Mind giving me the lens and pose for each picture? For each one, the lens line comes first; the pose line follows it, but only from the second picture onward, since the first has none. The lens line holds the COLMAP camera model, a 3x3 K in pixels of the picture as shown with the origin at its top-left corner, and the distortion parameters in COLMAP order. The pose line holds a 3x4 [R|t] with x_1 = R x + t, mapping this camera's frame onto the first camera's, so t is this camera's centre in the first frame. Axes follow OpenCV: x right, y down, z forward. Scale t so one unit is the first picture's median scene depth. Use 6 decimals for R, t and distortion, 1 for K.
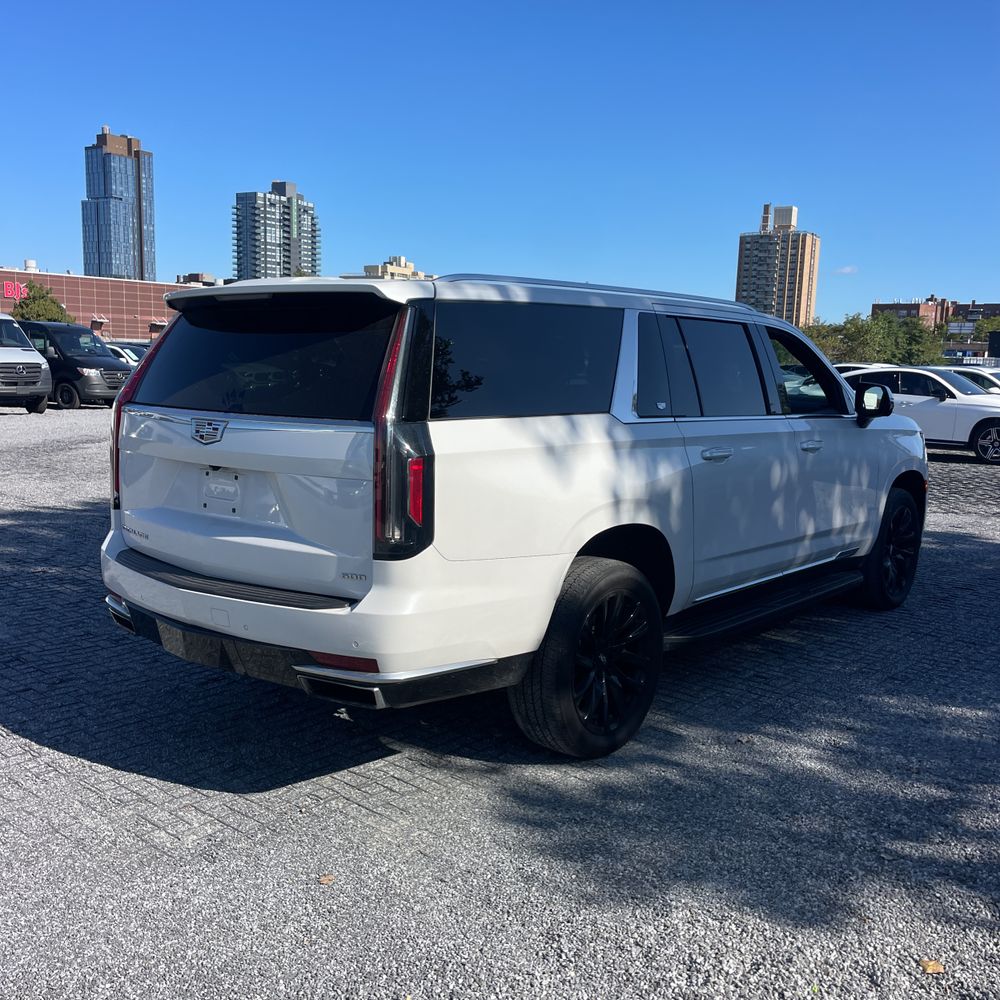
lens RADIAL K [[1010.6, 0, 500.0], [0, 1010.6, 500.0], [0, 0, 1]] dist [0.078847, -0.097671]
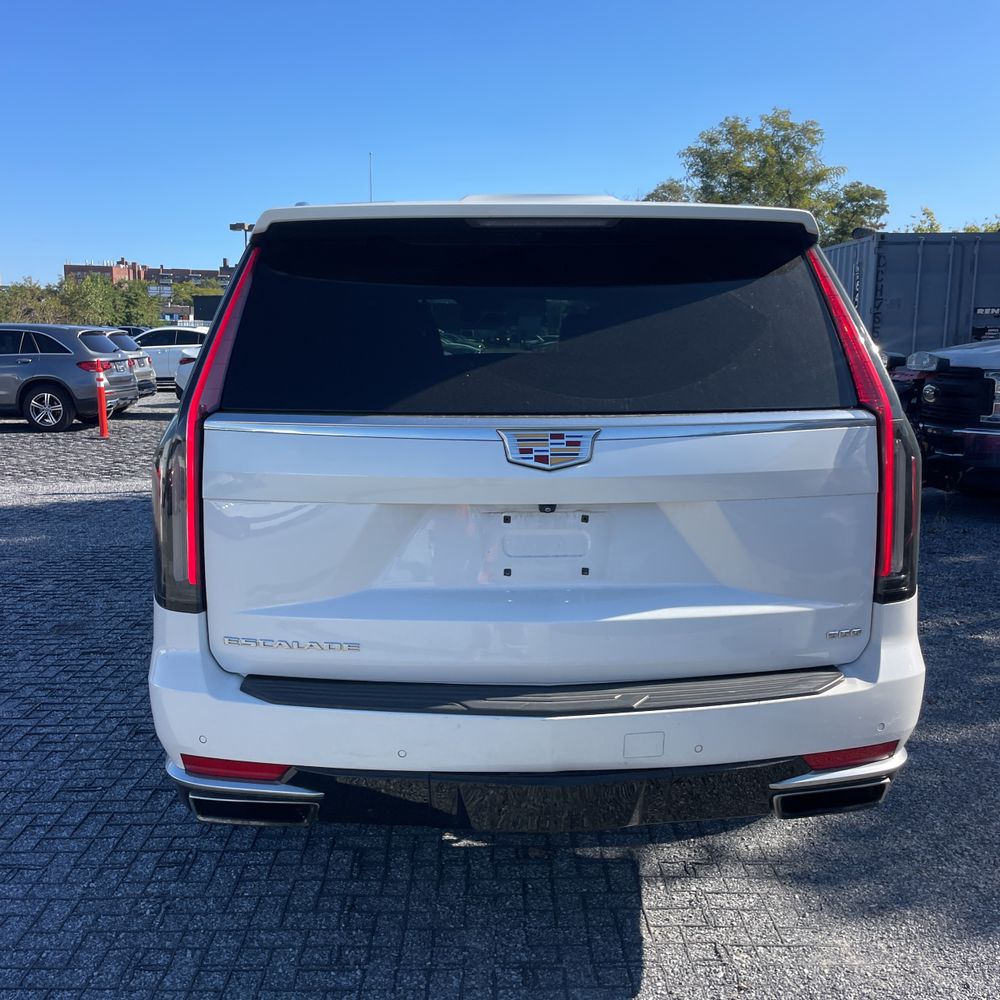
lens RADIAL K [[1014.7, 0, 480.9], [0, 1014.7, 503.2], [0, 0, 1]] dist [0.056118, -0.016778]
pose [[0.739674, -0.129711, 0.660347, -0.560563], [0.104673, 0.991482, 0.077508, -0.067480], [-0.664775, 0.011790, 0.746950, 0.455822]]
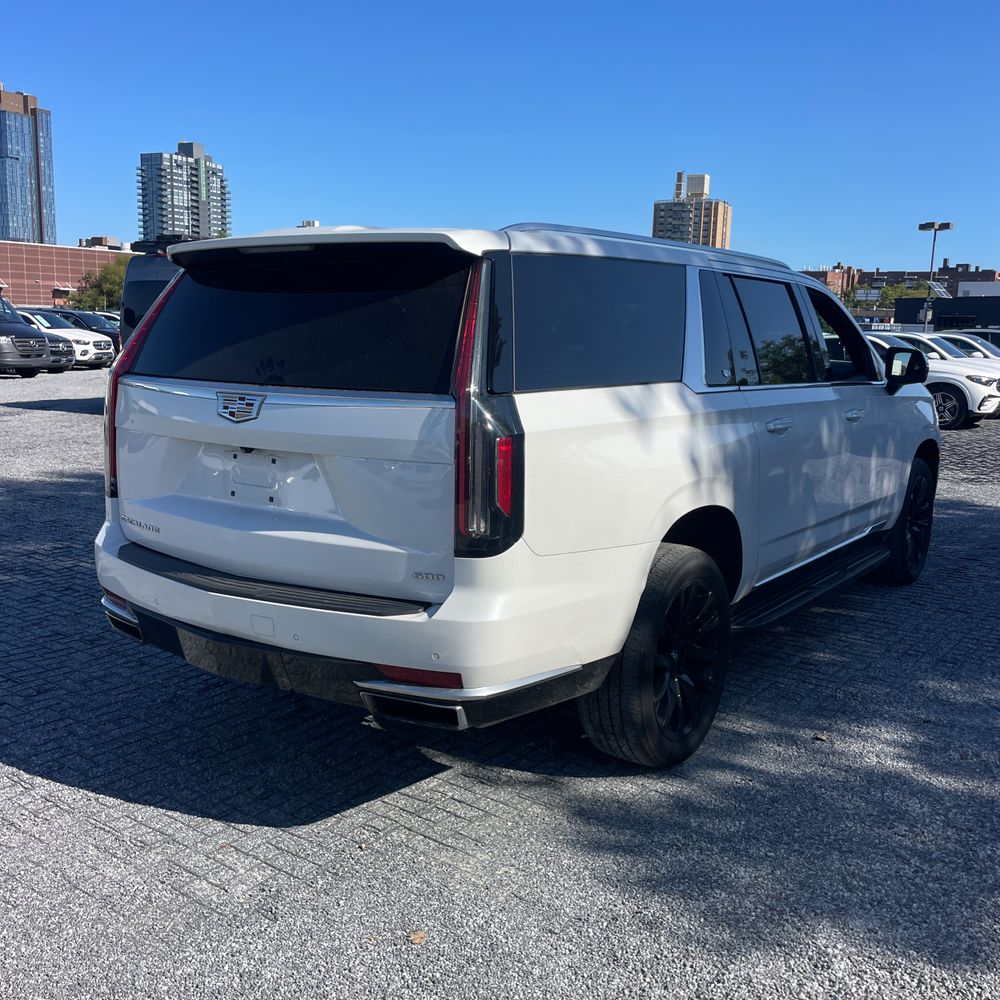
lens RADIAL K [[1010.1, 0, 498.1], [0, 1010.1, 485.7], [0, 0, 1]] dist [0.083714, -0.109709]
pose [[0.996734, -0.014534, 0.079431, -0.109405], [0.013096, 0.999741, 0.018589, -0.011472], [-0.079681, -0.017488, 0.996667, 0.104338]]
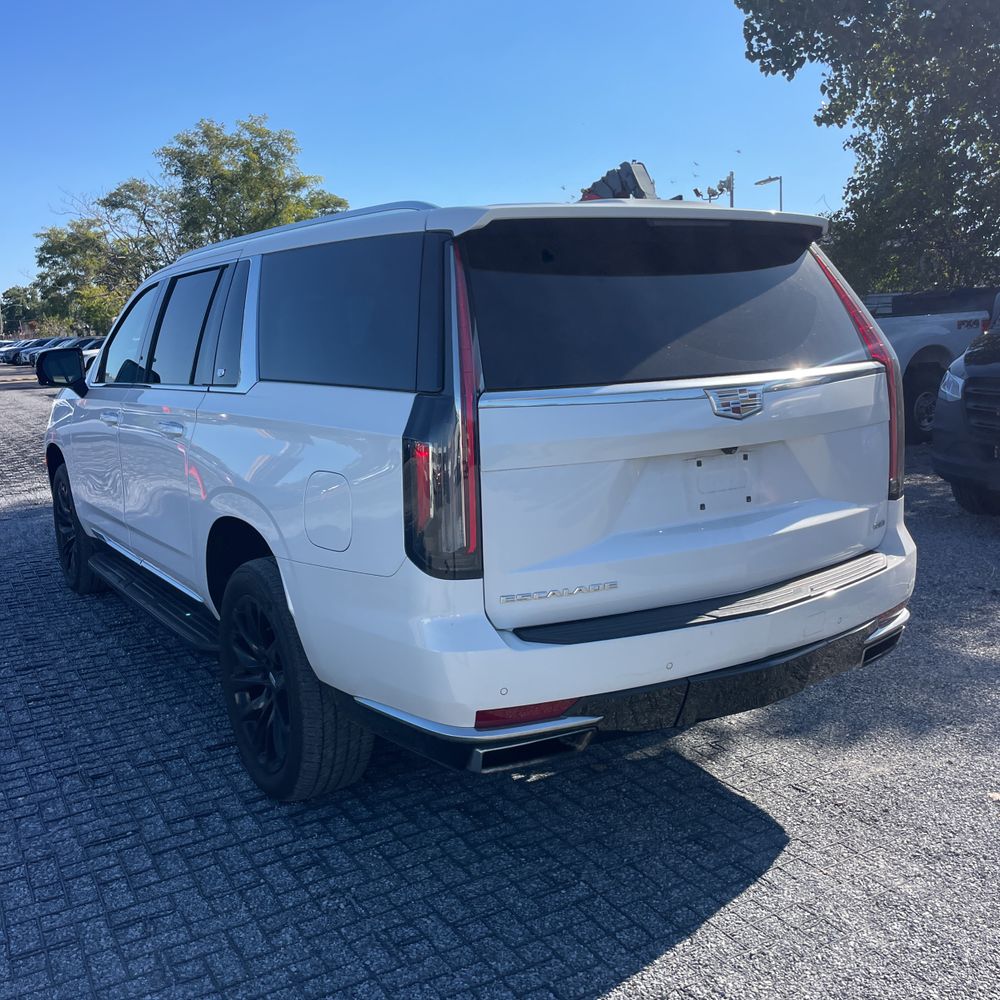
lens RADIAL K [[1005.1, 0, 500.0], [0, 1005.1, 500.0], [0, 0, 1]] dist [0.186116, -0.486964]
pose [[0.303143, -0.188851, 0.934045, -0.820912], [0.167262, 0.975495, 0.142946, -0.103743], [-0.938151, 0.112897, 0.327302, 0.727593]]
